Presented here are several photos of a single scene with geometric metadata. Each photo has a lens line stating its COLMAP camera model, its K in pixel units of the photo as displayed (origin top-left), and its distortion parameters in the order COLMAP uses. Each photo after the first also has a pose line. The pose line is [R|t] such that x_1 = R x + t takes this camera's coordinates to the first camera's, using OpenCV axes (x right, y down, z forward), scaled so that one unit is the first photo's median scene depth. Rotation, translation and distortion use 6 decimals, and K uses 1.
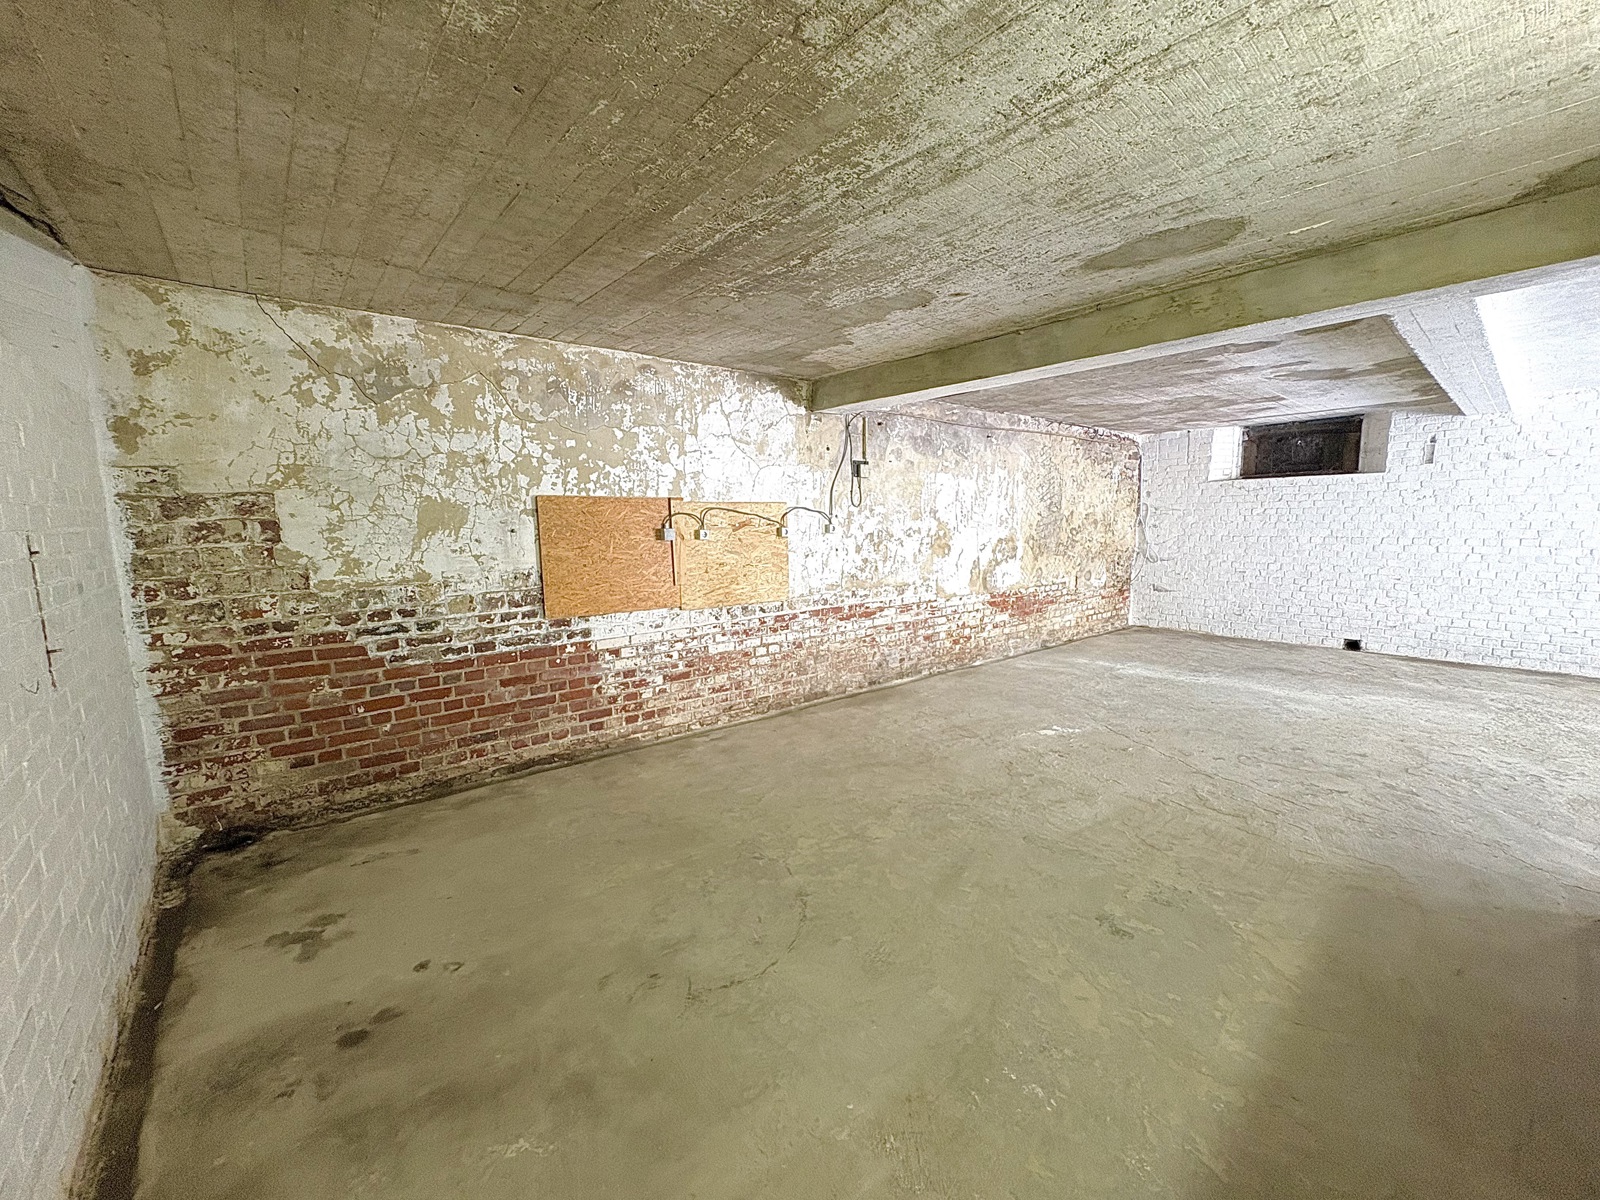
lens RADIAL K [[637.0, 0, 798.9], [0, 637.0, 600.9], [0, 0, 1]] dist [0.000145, 0.000226]
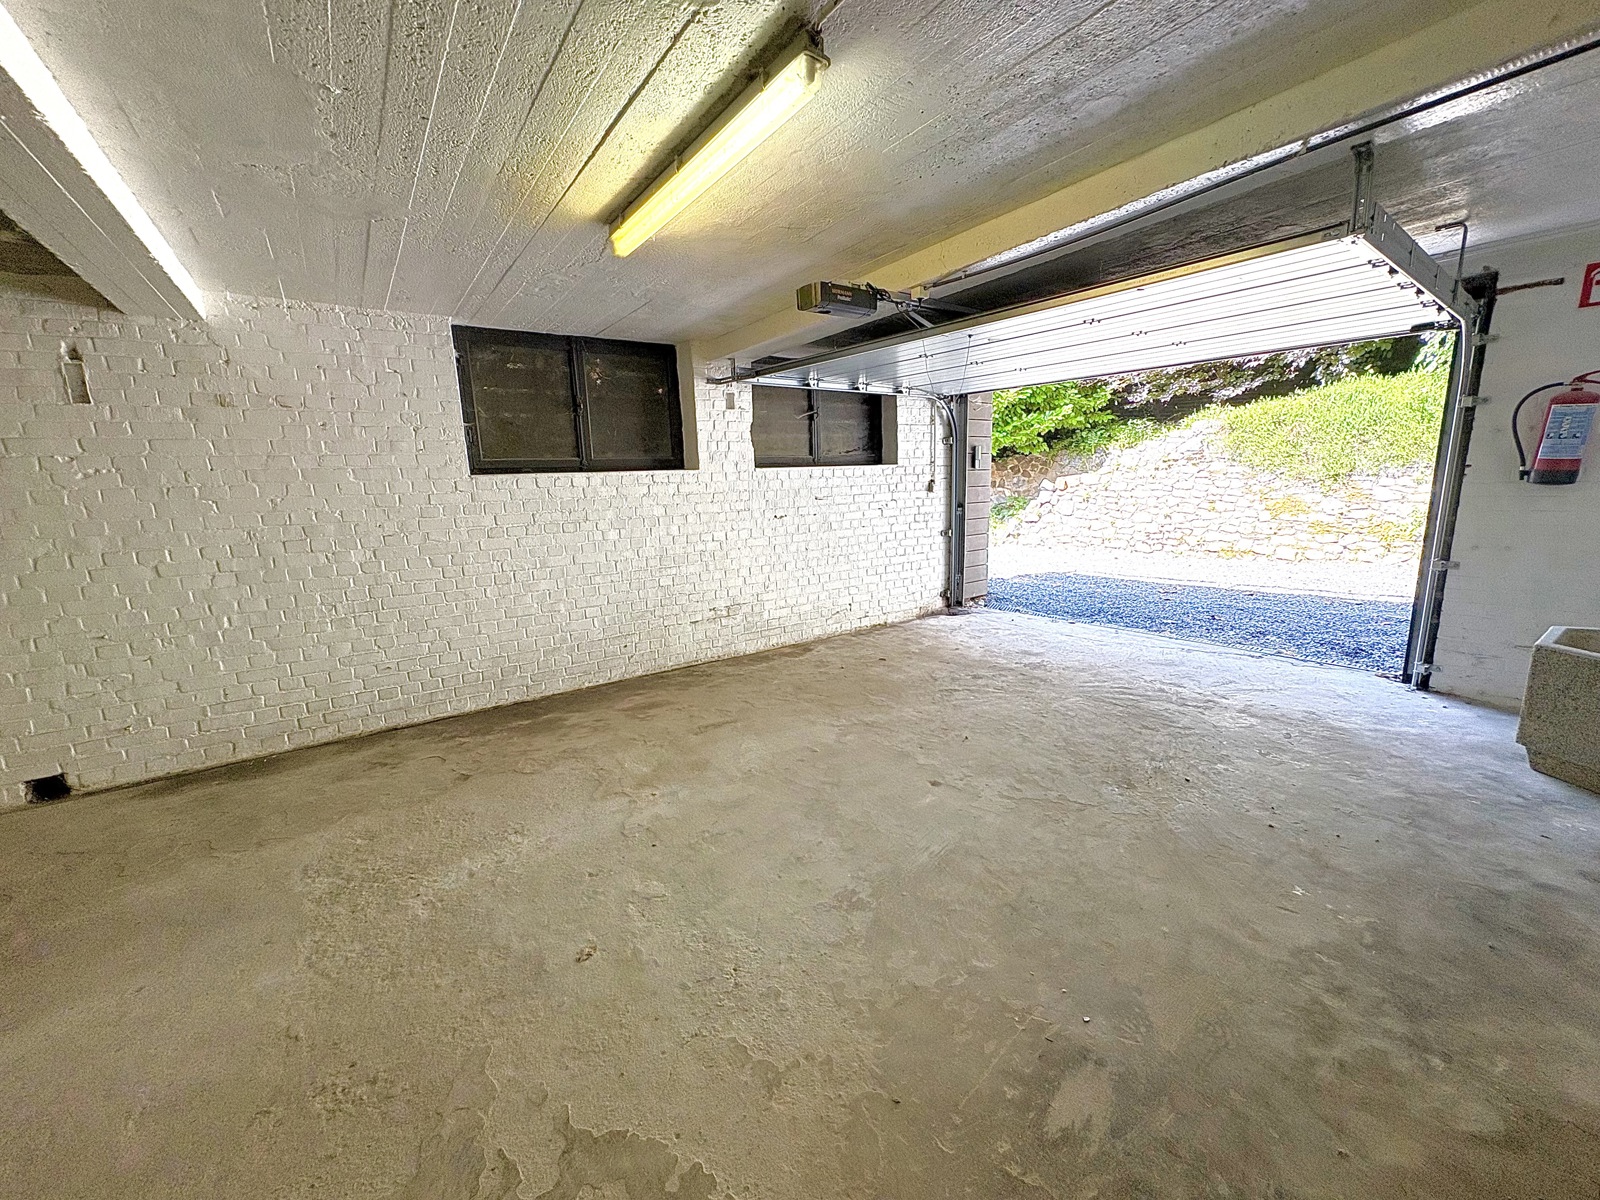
lens RADIAL K [[637.0, 0, 798.9], [0, 637.0, 600.9], [0, 0, 1]] dist [0.000145, 0.000226]
pose [[0.096021, -0.177090, 0.979499, 0.603291], [0.160074, 0.973986, 0.160401, -0.064536], [-0.982424, 0.141391, 0.121871, 0.472303]]
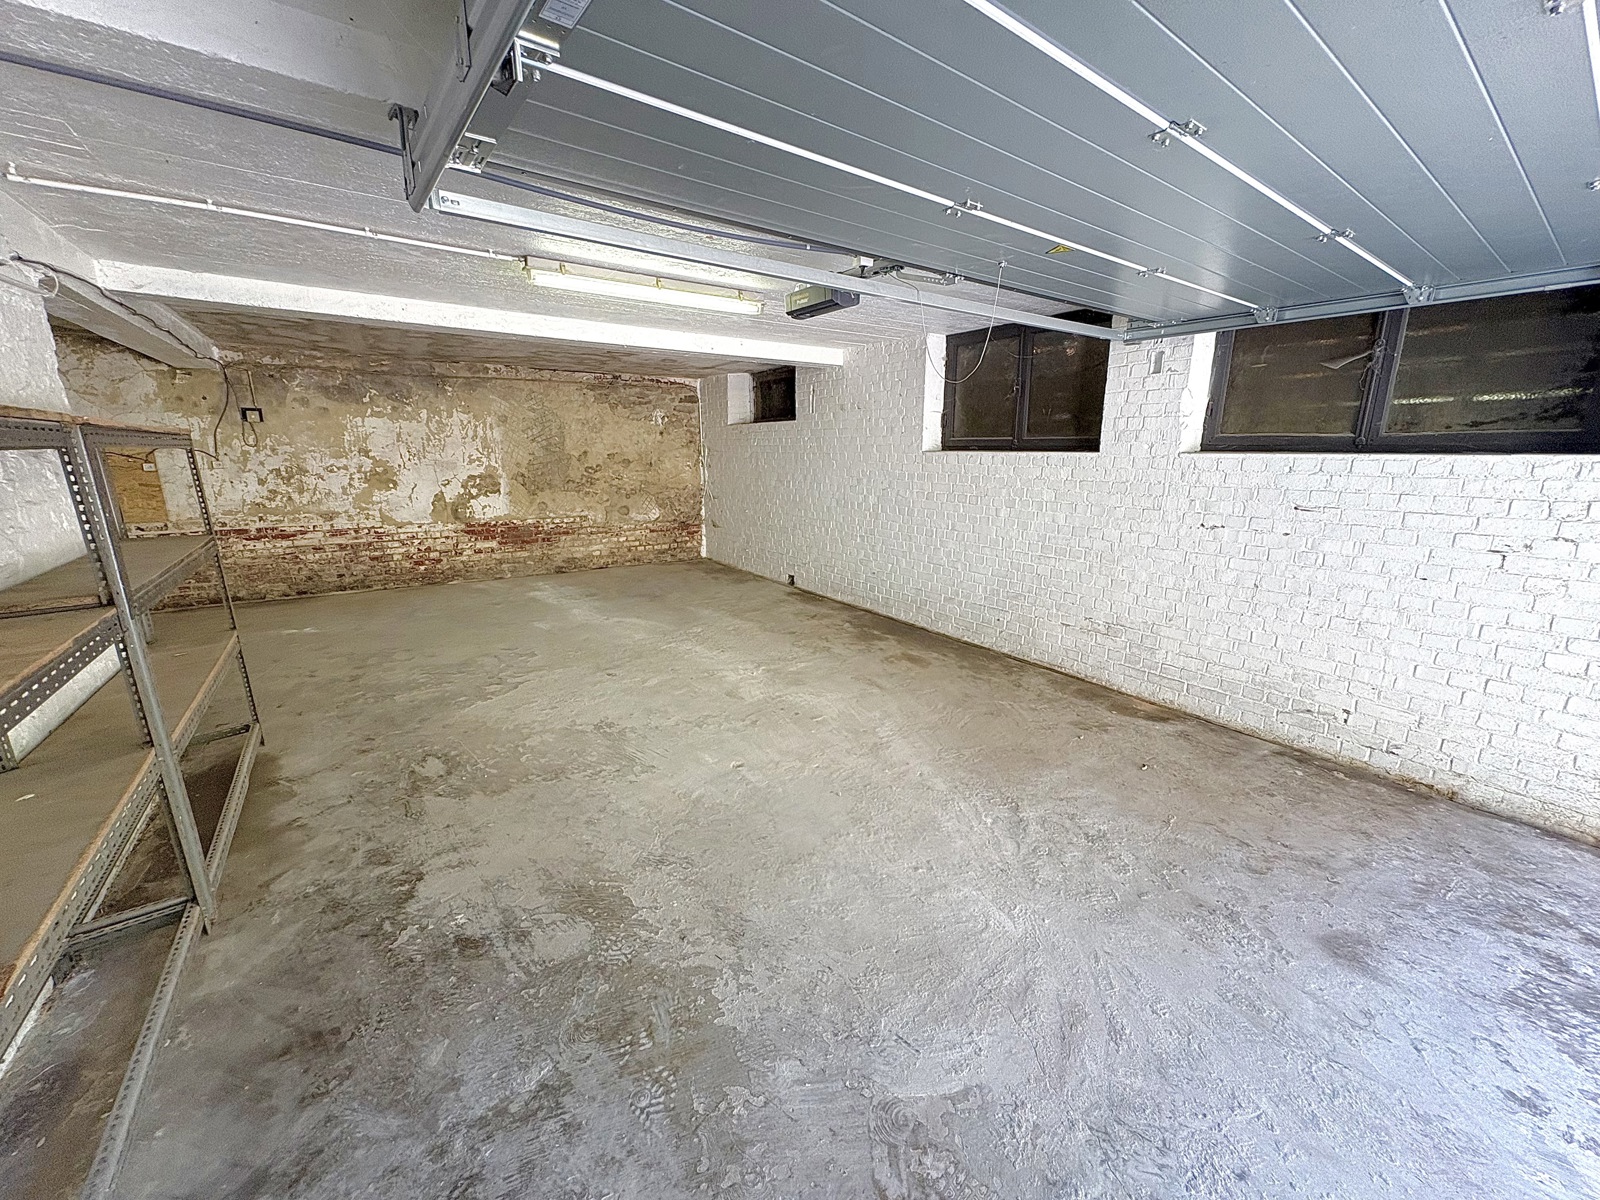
lens RADIAL K [[637.0, 0, 798.9], [0, 637.0, 600.9], [0, 0, 1]] dist [0.000145, 0.000226]
pose [[0.993477, 0.042009, -0.106010, 1.240258], [-0.030258, 0.993458, 0.110121, -0.020532], [0.109943, -0.106195, 0.988249, -0.114056]]
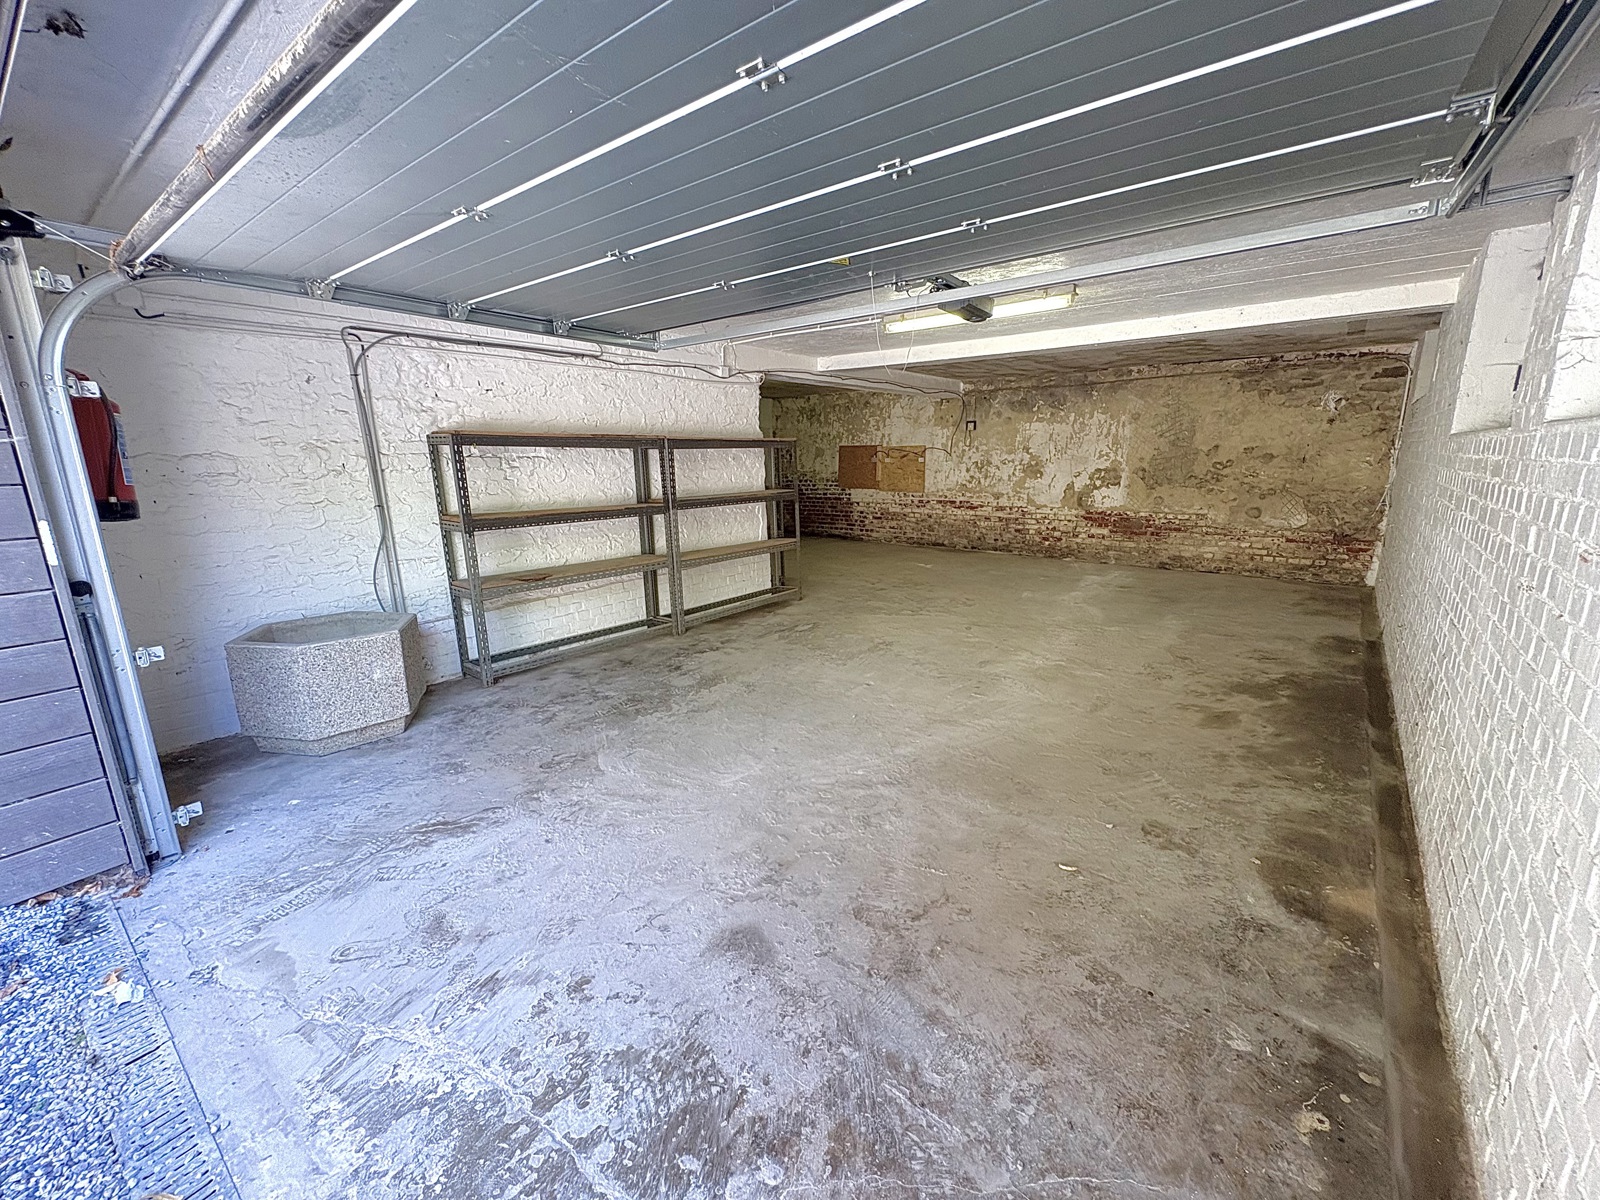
lens RADIAL K [[637.0, 0, 798.9], [0, 637.0, 600.9], [0, 0, 1]] dist [0.000145, 0.000226]
pose [[0.164026, 0.232214, -0.958735, 1.830130], [-0.112849, 0.969935, 0.215620, -0.056621], [0.979980, 0.072825, 0.185299, 0.213772]]
